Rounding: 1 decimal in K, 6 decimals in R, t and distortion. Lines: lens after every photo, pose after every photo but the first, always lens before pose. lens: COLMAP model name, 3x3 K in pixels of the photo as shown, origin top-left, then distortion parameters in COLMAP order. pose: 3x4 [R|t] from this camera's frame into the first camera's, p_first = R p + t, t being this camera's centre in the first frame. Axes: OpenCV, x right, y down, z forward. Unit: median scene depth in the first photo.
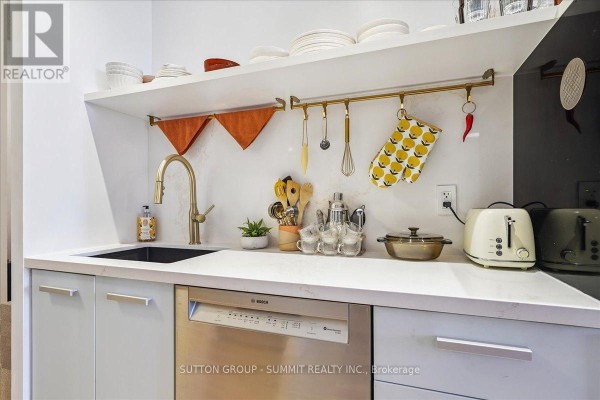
lens RADIAL K [[287.8, 0, 302.1], [0, 287.8, 203.6], [0, 0, 1]] dist [-0.005844, -0.000491]
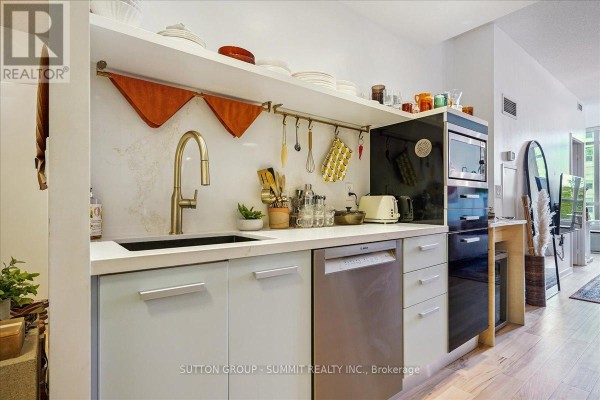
lens RADIAL K [[287.8, 0, 306.3], [0, 287.8, 201.6], [0, 0, 1]] dist [-0.005844, -0.000491]
pose [[0.562826, 0.004264, 0.826564, -1.004690], [-0.003702, 0.999990, -0.002637, 0.050143], [-0.826567, -0.001576, 0.562836, 0.211517]]
